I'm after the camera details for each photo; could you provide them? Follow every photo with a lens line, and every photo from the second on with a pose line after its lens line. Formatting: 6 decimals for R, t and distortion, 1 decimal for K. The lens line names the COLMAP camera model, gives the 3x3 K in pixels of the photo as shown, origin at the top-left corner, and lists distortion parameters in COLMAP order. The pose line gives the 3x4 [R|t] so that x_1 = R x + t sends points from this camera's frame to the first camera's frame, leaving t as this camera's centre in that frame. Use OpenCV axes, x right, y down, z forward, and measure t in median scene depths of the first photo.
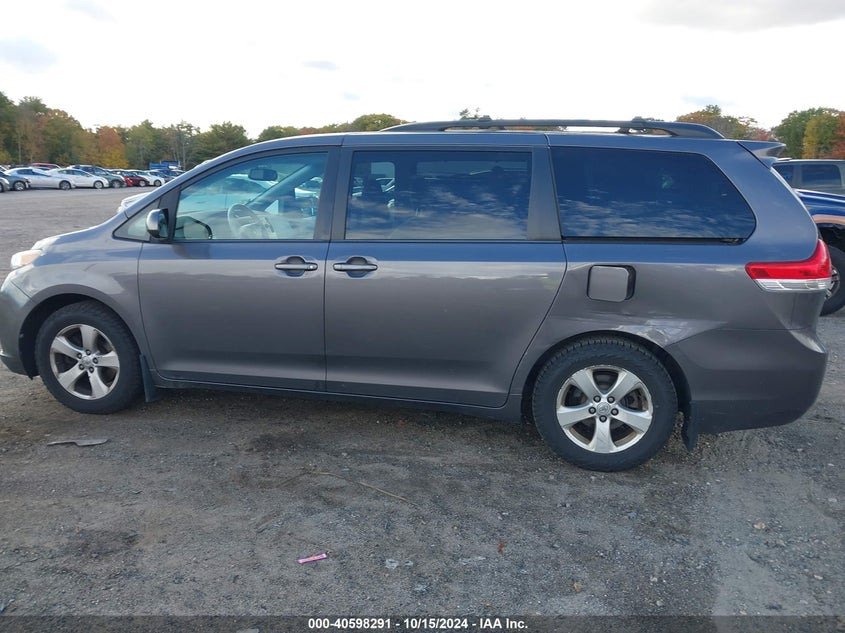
lens RADIAL K [[668.5, 0, 420.7], [0, 668.5, 325.7], [0, 0, 1]] dist [0.029217, -0.041961]
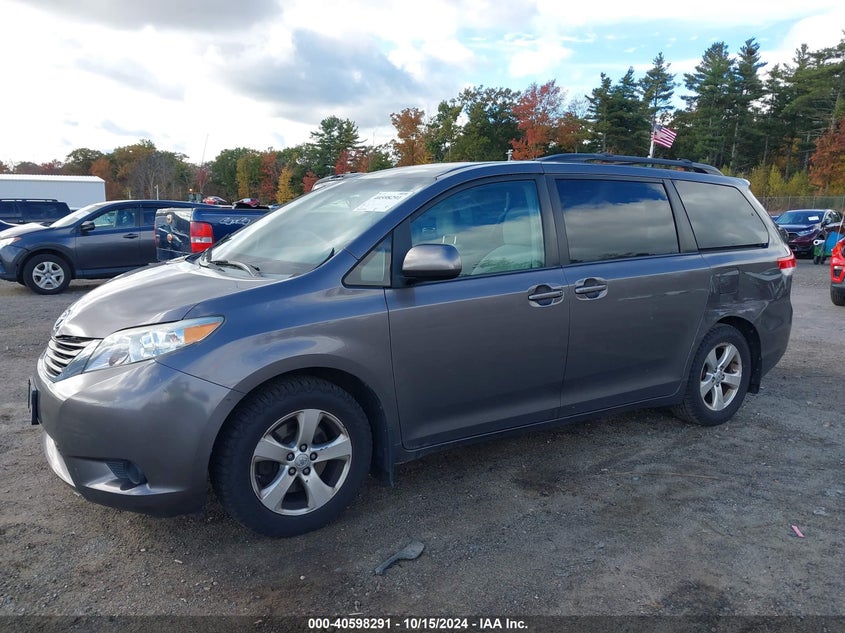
lens RADIAL K [[668.5, 0, 418.0], [0, 668.5, 318.1], [0, 0, 1]] dist [0.029217, -0.041961]
pose [[0.704498, -0.125524, 0.698517, -1.038386], [0.165121, 0.986215, 0.010689, -0.099555], [-0.690230, 0.107809, 0.715514, 0.442909]]
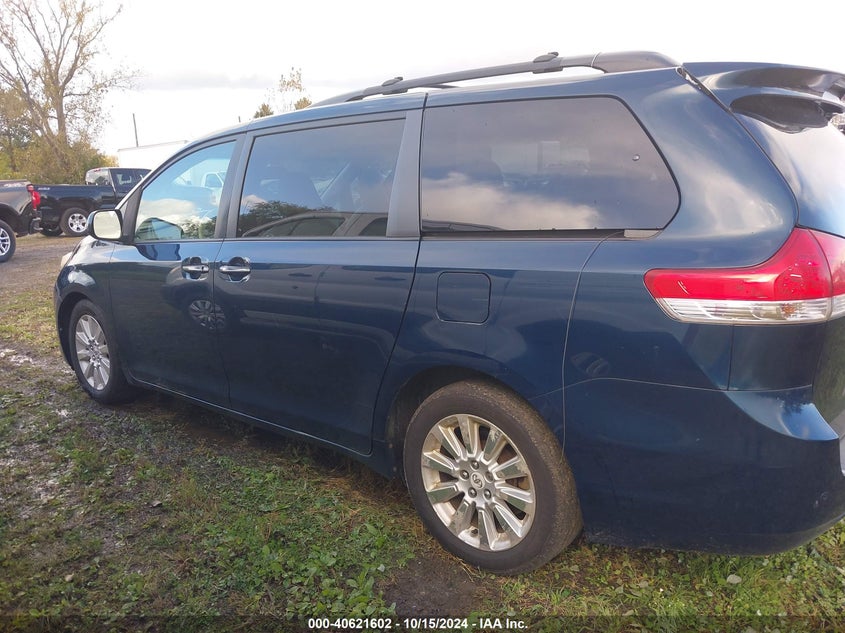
lens RADIAL K [[668.5, 0, 422.3], [0, 668.5, 309.7], [0, 0, 1]] dist [0.029217, -0.041961]
pose [[0.878846, 0.037315, -0.475644, 0.535355], [-0.046970, 0.998861, -0.008424, -0.040715], [0.474788, 0.029744, 0.879598, 0.353544]]
